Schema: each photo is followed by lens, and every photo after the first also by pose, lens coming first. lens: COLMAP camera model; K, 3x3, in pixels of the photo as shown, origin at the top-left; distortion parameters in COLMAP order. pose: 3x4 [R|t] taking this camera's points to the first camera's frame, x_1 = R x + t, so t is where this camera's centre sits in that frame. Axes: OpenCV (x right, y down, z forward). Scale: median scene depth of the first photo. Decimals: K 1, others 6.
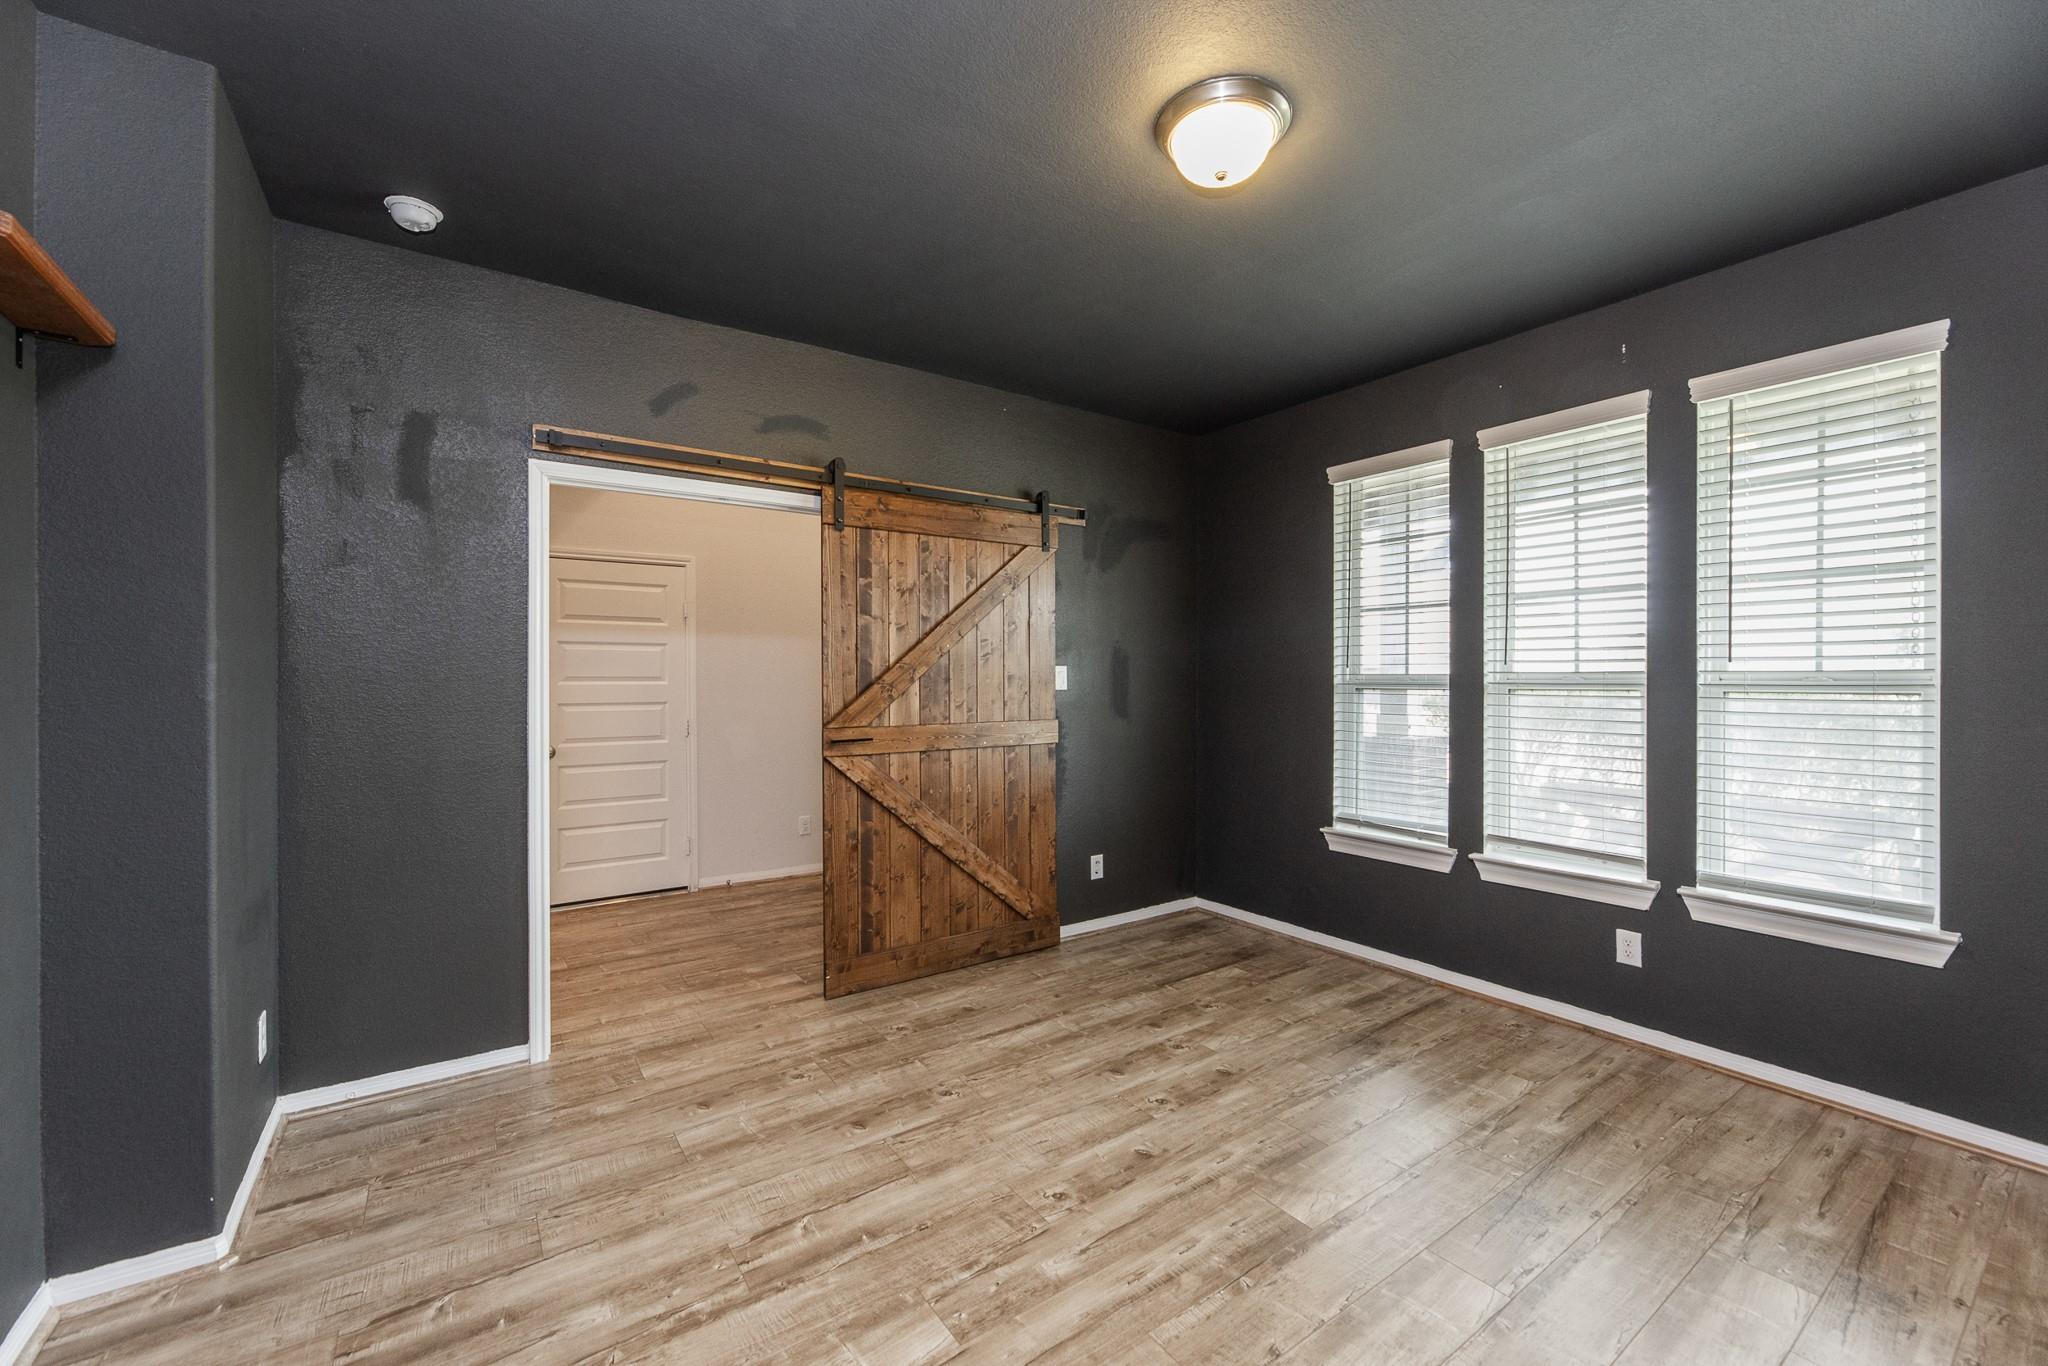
lens RADIAL K [[823.6, 0, 1037.8], [0, 823.6, 681.2], [0, 0, 1]] dist [-0.001685, 0.000033]
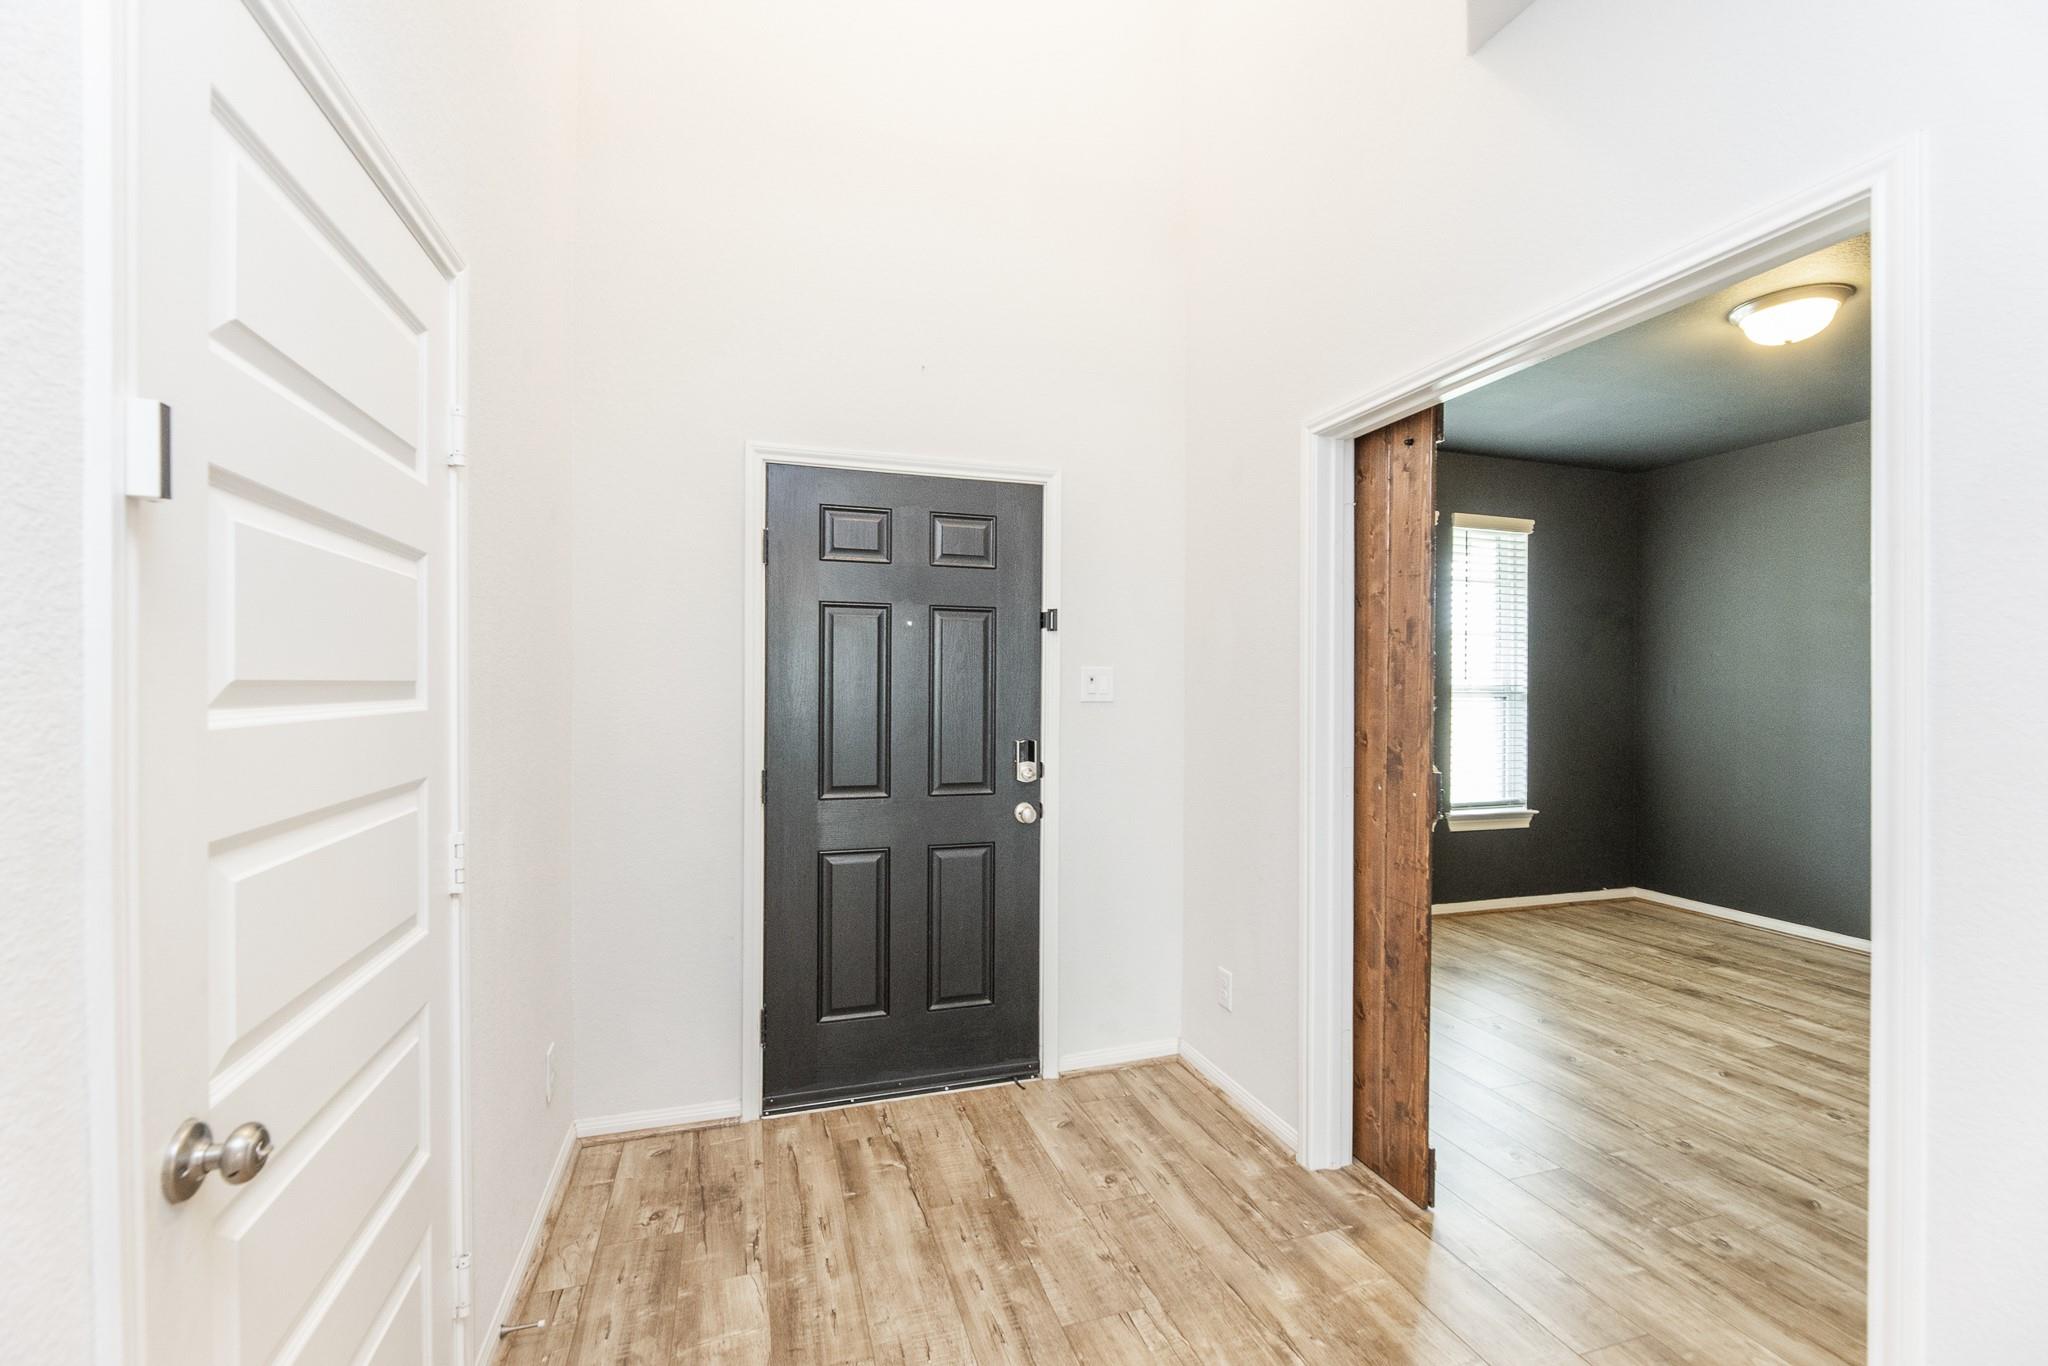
lens RADIAL K [[851.8, 0, 1017.6], [0, 851.8, 687.5], [0, 0, 1]] dist [-0.000517, -0.000131]
pose [[0.307415, 0.000205, 0.951575, -1.155597], [-0.002605, 0.999996, 0.000626, -0.005486], [-0.951572, -0.002672, 0.307415, 1.320346]]
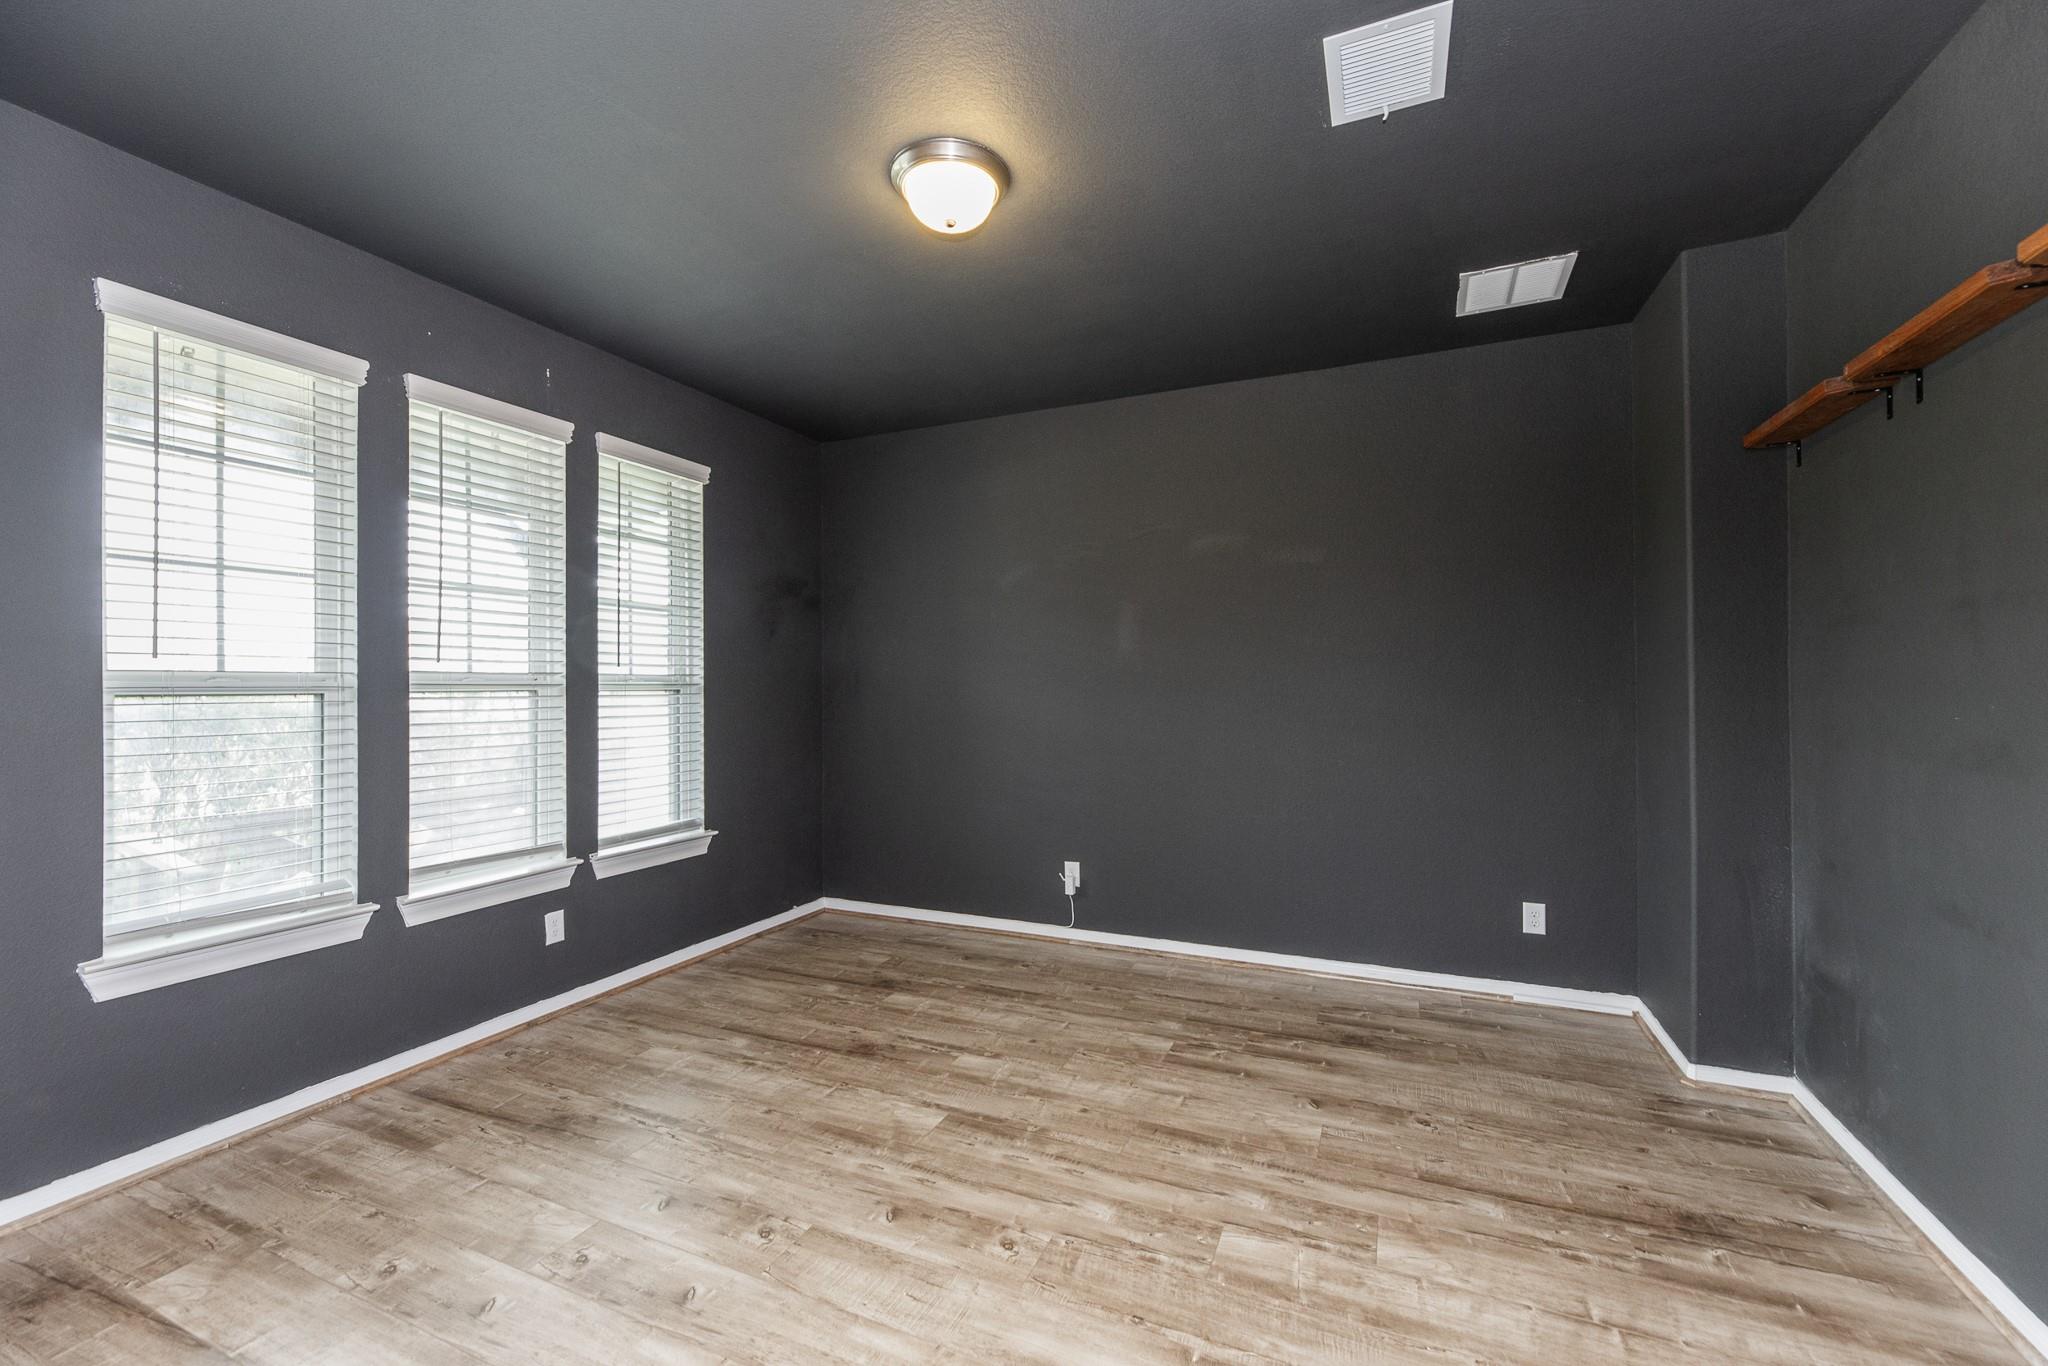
lens RADIAL K [[823.6, 0, 1037.8], [0, 823.6, 681.2], [0, 0, 1]] dist [-0.001685, 0.000033]
pose [[-0.511542, 0.006449, 0.859234, -0.575752], [0.005977, 0.999974, -0.003947, 0.008172], [-0.859237, 0.003117, -0.511568, 1.069899]]
